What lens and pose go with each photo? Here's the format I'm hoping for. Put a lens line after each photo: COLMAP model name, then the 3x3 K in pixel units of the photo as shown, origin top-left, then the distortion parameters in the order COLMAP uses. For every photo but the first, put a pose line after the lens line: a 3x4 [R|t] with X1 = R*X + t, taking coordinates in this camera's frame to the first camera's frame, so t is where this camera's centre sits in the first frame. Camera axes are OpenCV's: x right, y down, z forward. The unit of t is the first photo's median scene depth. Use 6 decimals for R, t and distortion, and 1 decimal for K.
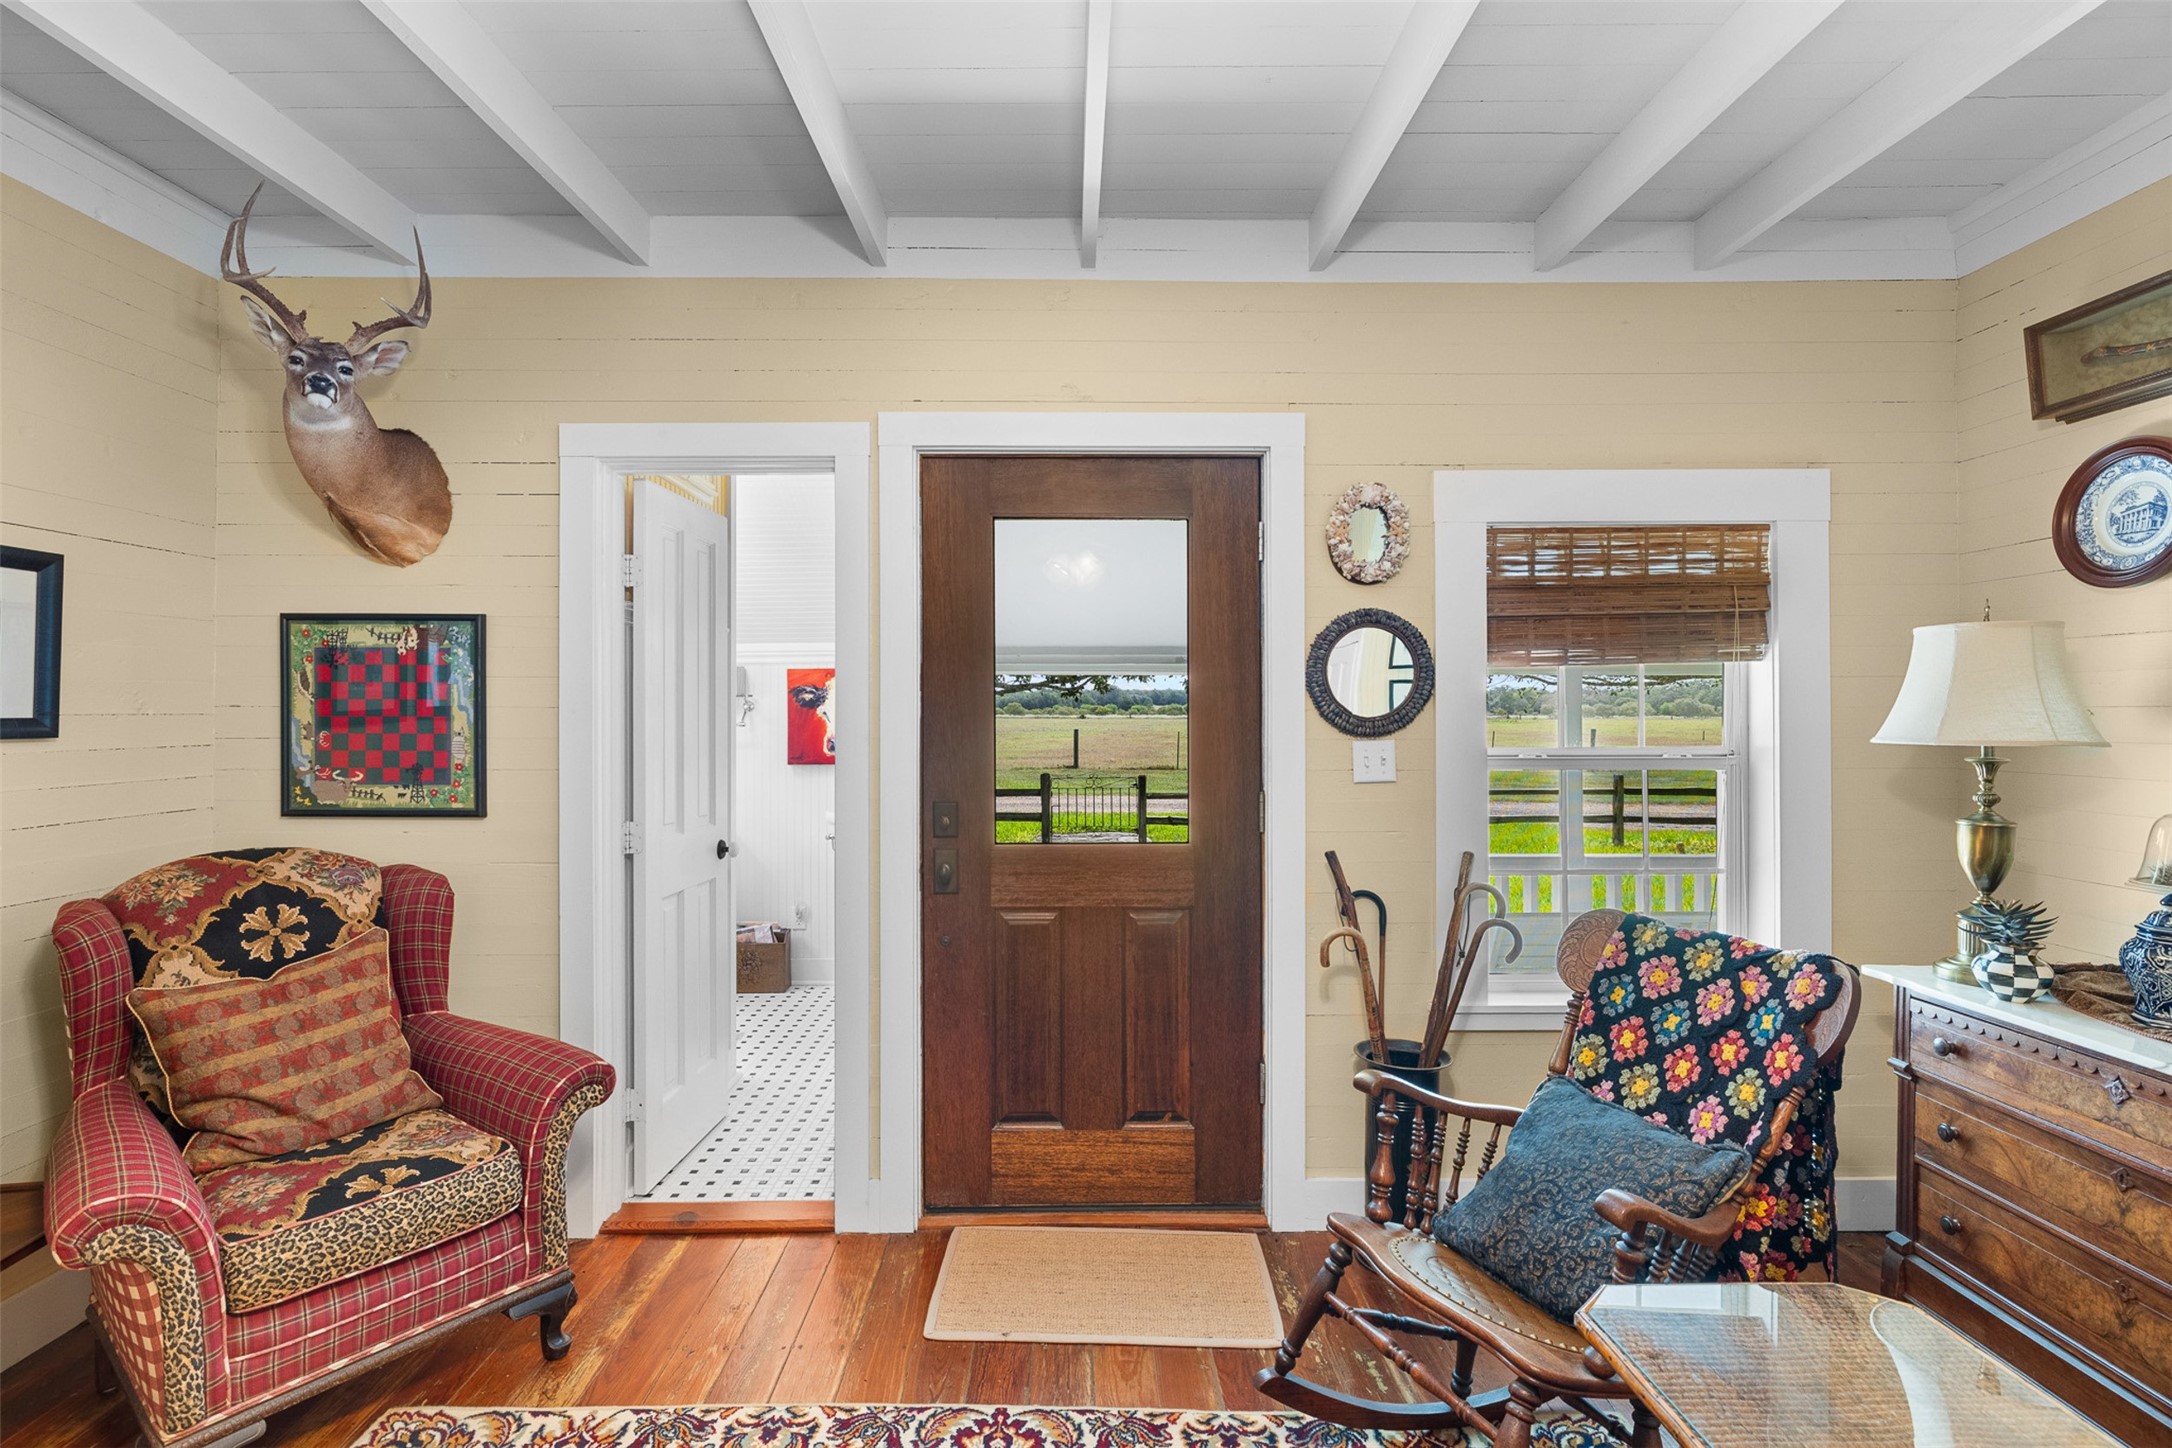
lens RADIAL K [[1037.1, 0, 1079.4], [0, 1037.1, 713.5], [0, 0, 1]] dist [-0.000815, 0.000026]
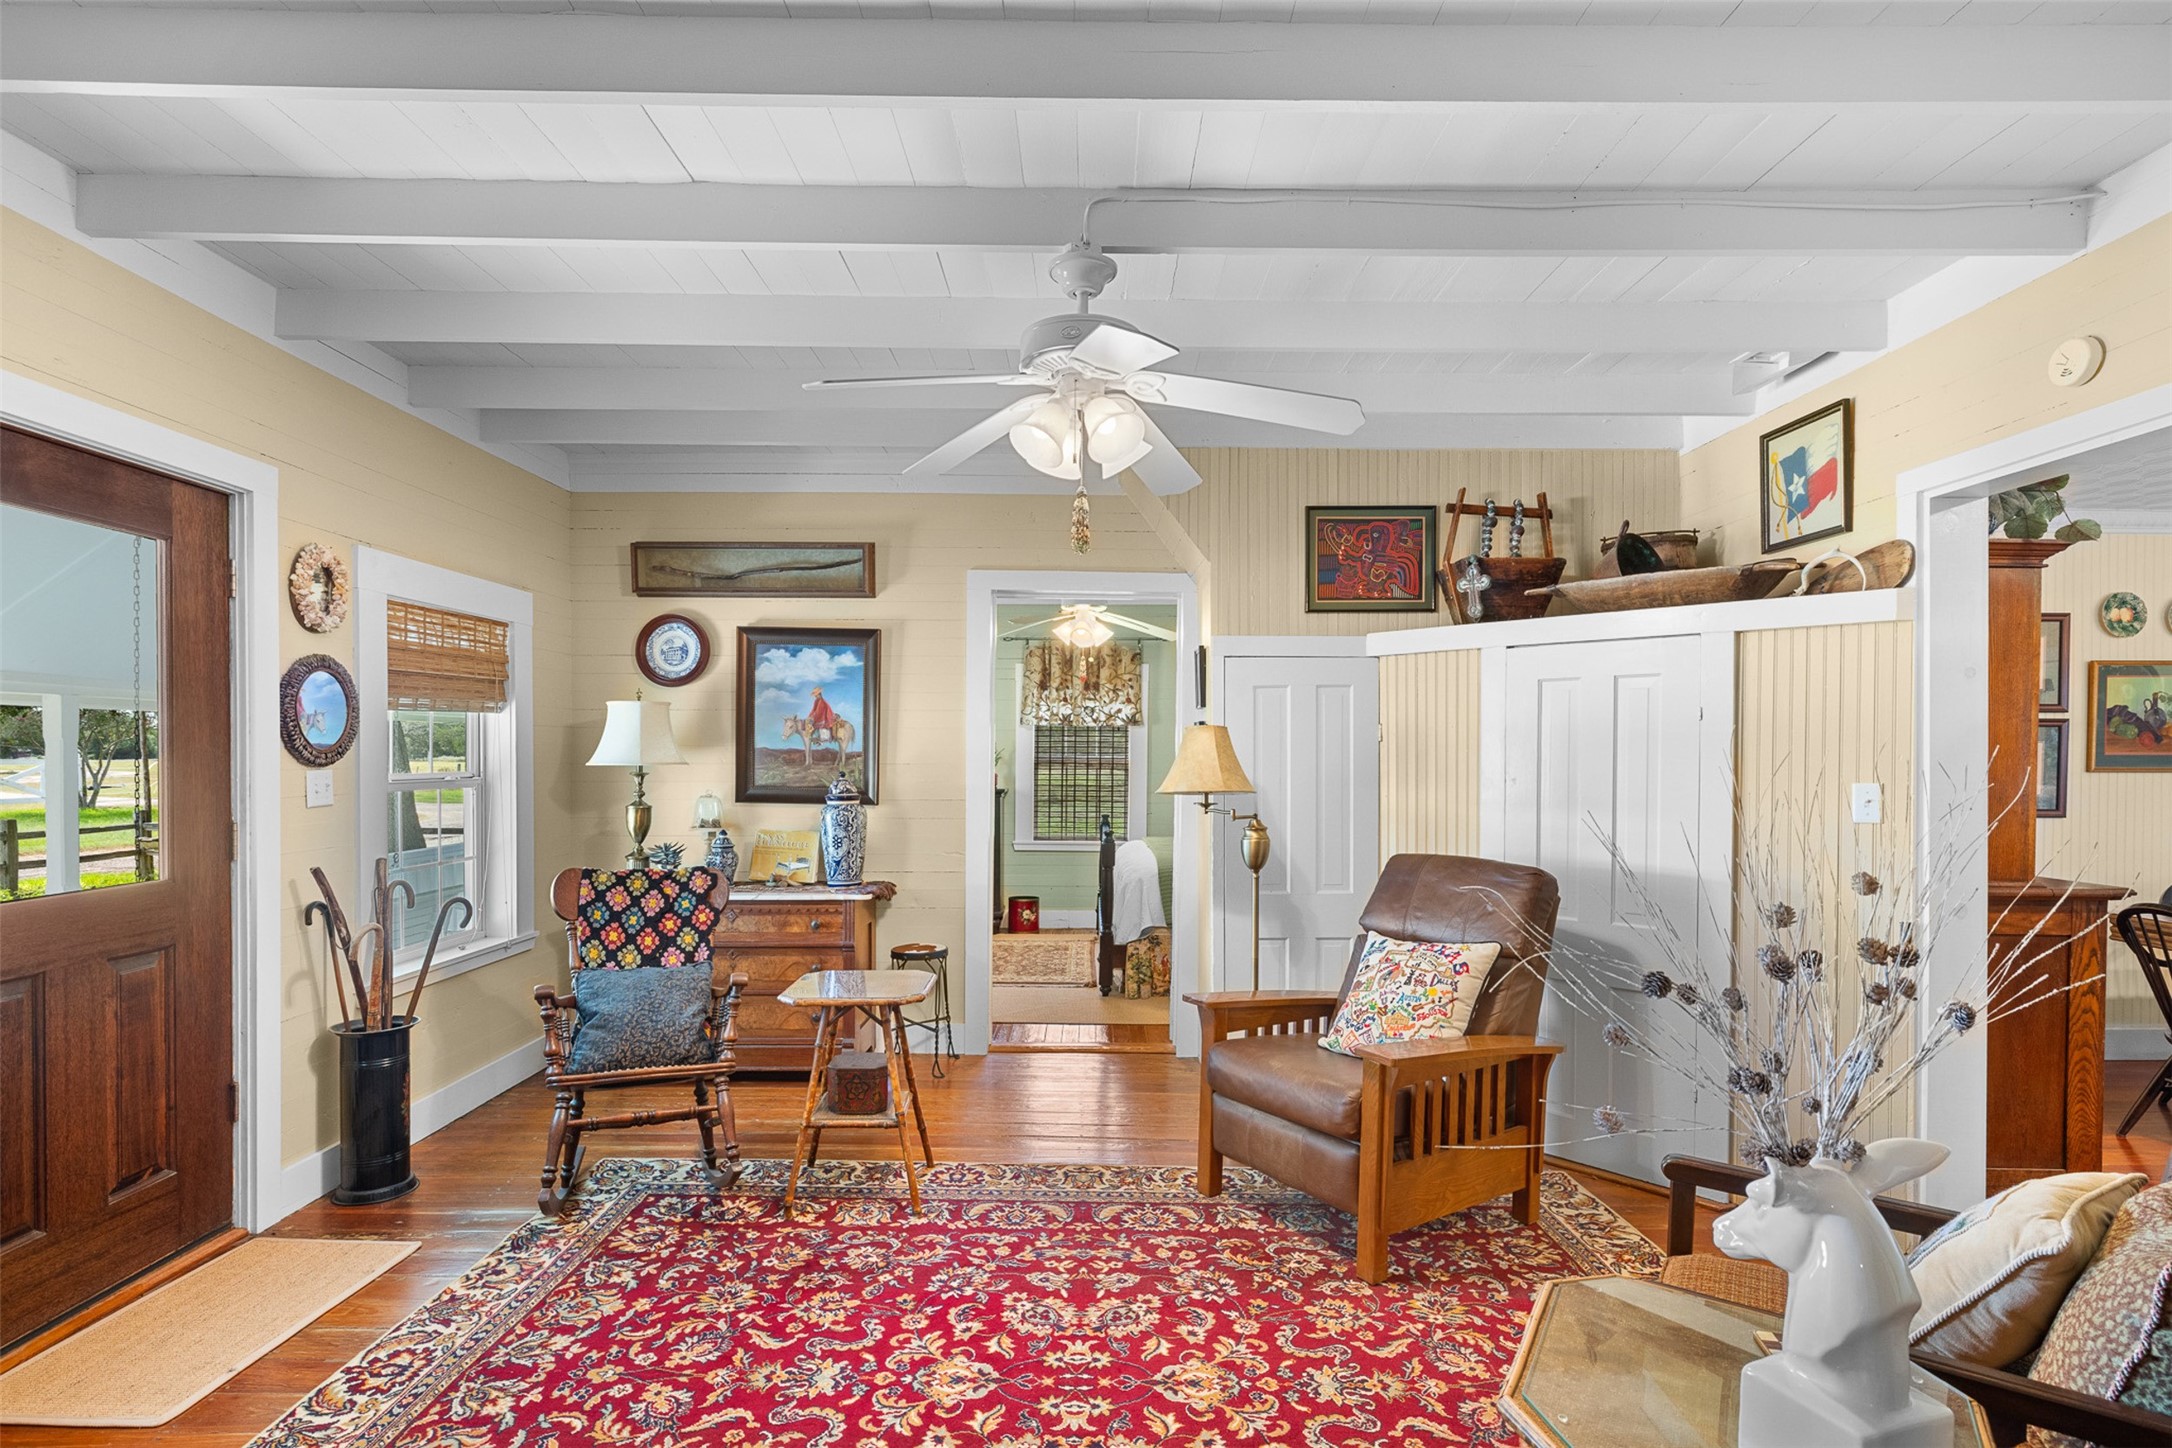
lens RADIAL K [[1081.2, 0, 1088.9], [0, 1081.2, 766.9], [0, 0, 1]] dist [0.000315, 0.000061]
pose [[-0.001316, -0.011542, 0.999933, -0.914770], [-0.003871, 0.999926, 0.011537, 0.006038], [-0.999992, -0.003855, -0.001361, 0.153110]]
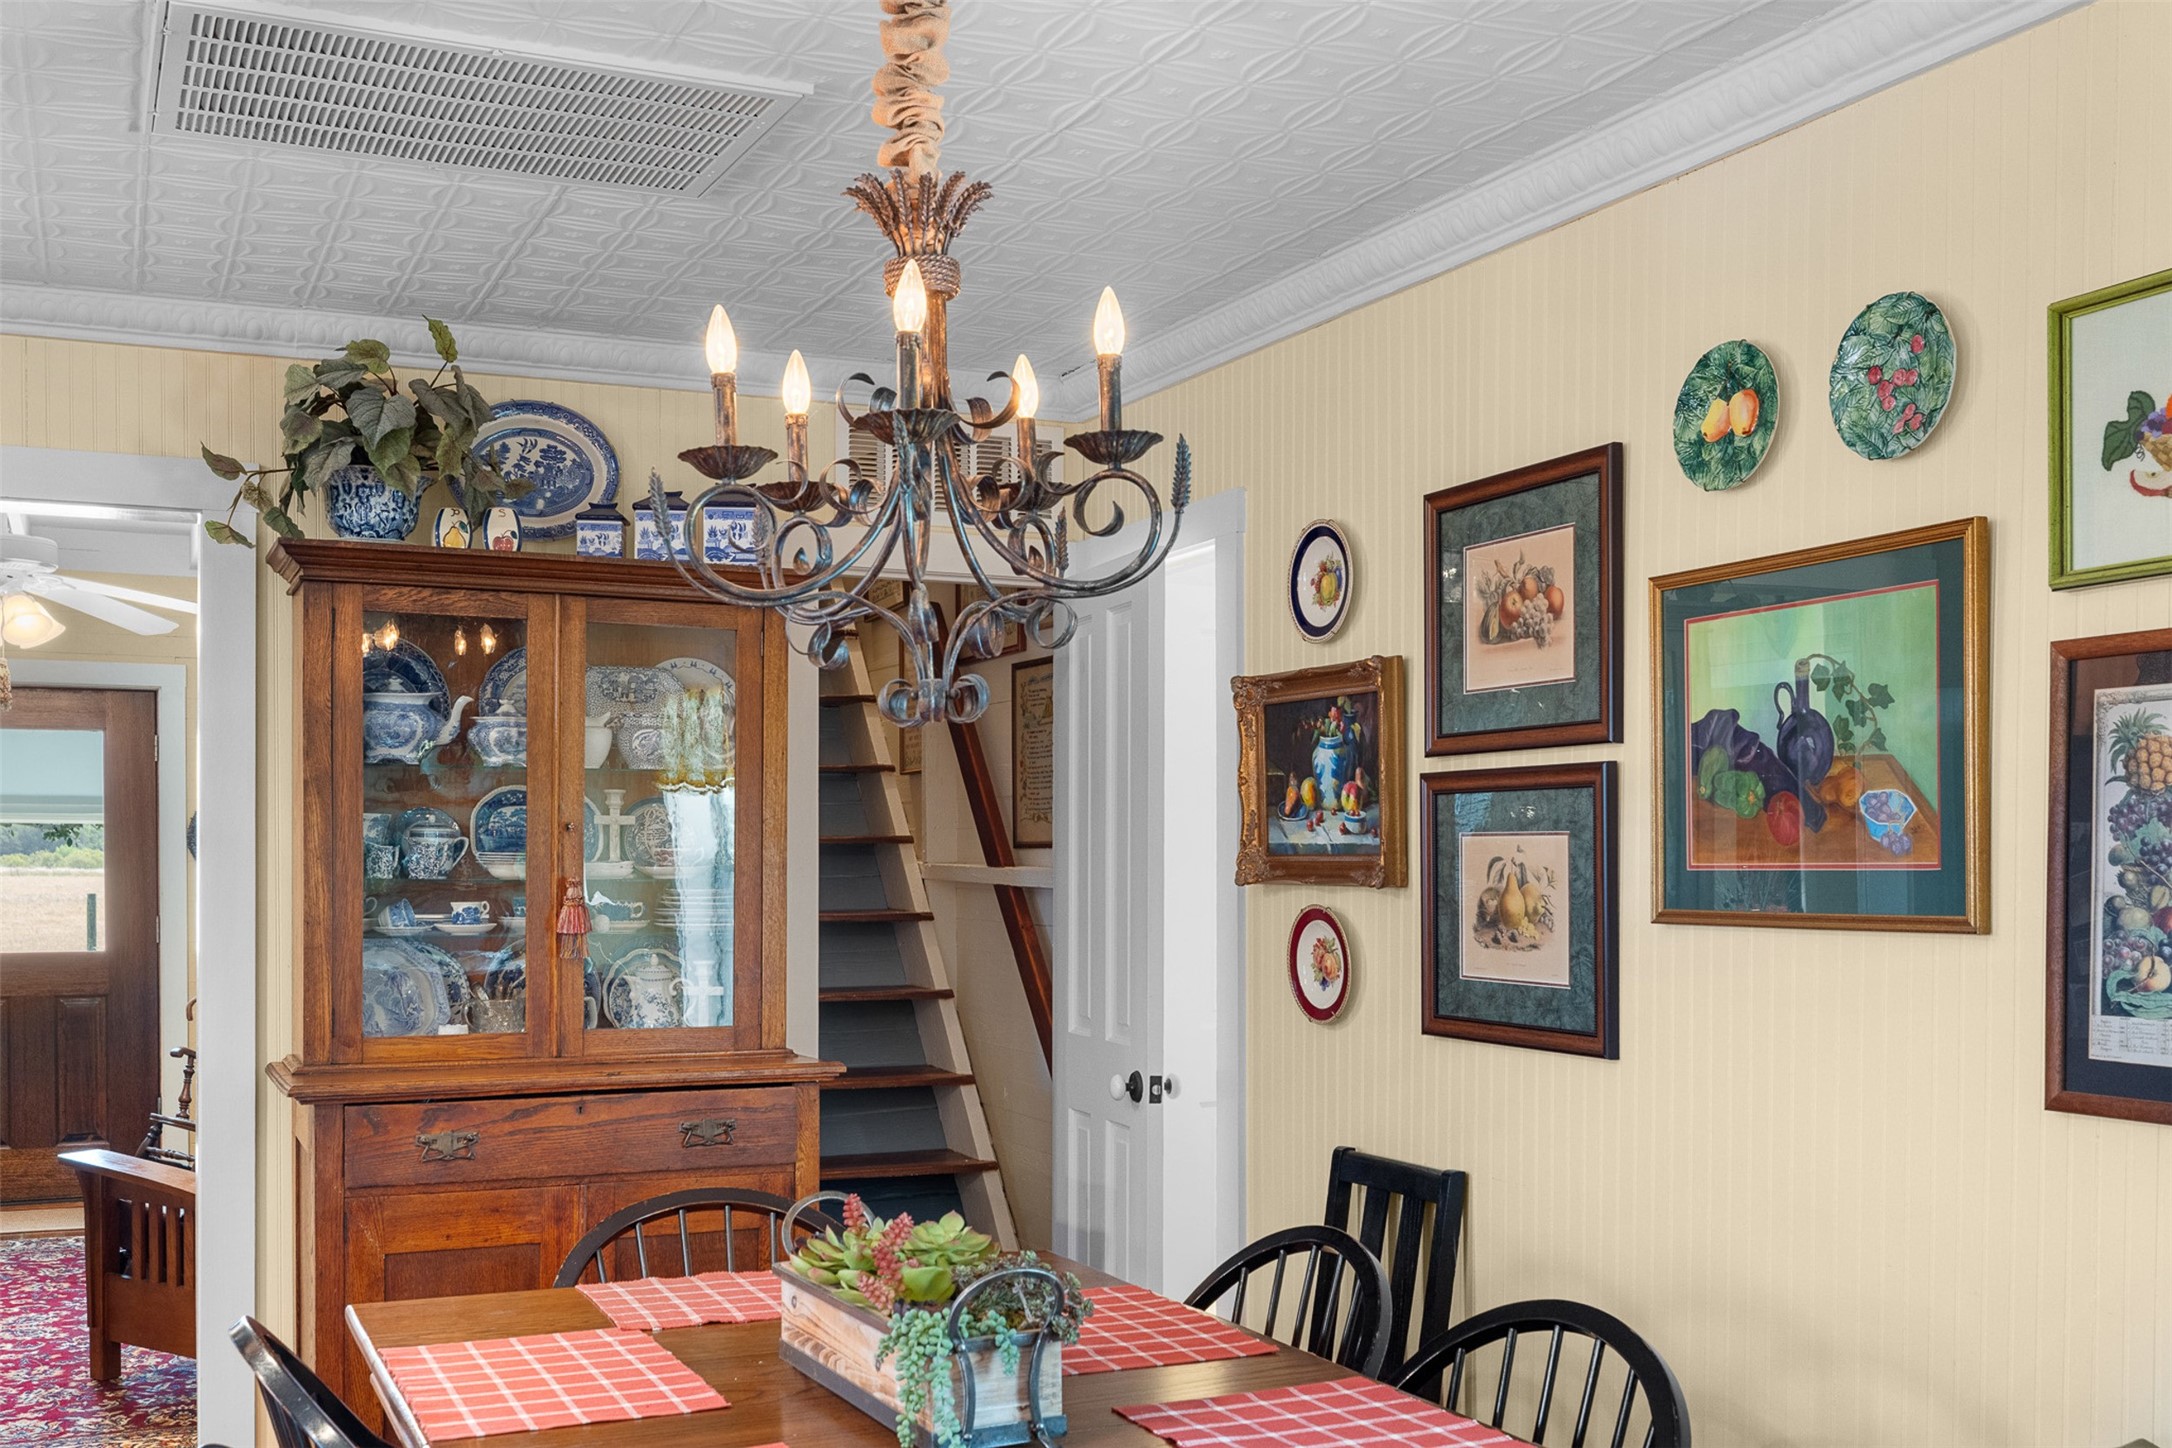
lens RADIAL K [[2148.0, 0, 1083.8], [0, 2148.0, 894.9], [0, 0, 1]] dist [0.001289, 0.007934]
pose [[0.911423, -0.005898, 0.411429, 0.120999], [-0.000447, 0.999883, 0.015322, -0.003536], [-0.411471, -0.014148, 0.911313, -2.431057]]
